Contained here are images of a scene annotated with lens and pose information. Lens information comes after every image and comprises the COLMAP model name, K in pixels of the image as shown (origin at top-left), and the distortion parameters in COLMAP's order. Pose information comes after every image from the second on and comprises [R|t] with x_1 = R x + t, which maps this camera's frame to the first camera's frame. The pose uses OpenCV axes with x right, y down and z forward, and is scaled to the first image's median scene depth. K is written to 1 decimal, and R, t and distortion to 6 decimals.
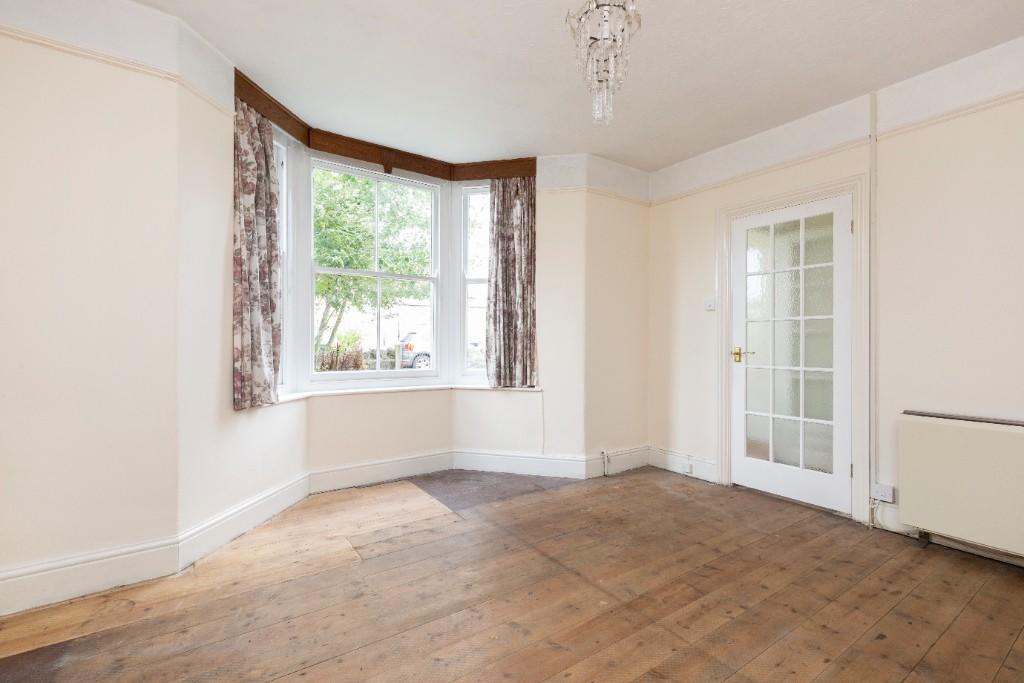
lens RADIAL K [[459.2, 0, 511.5], [0, 459.2, 341.2], [0, 0, 1]] dist [-0.001904, 0.000230]
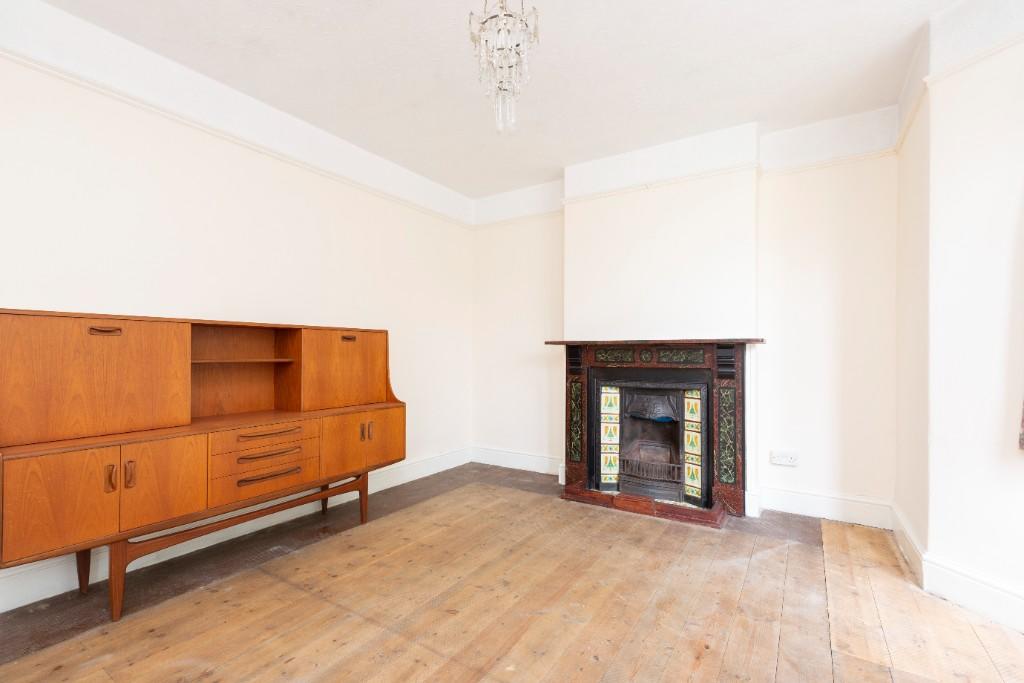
lens RADIAL K [[459.2, 0, 512.3], [0, 459.2, 346.4], [0, 0, 1]] dist [-0.001904, 0.000230]
pose [[-0.923662, -0.009177, -0.383098, 0.548910], [-0.004672, 0.999909, -0.012690, 0.002906], [0.383180, -0.009932, -0.923620, 1.877229]]
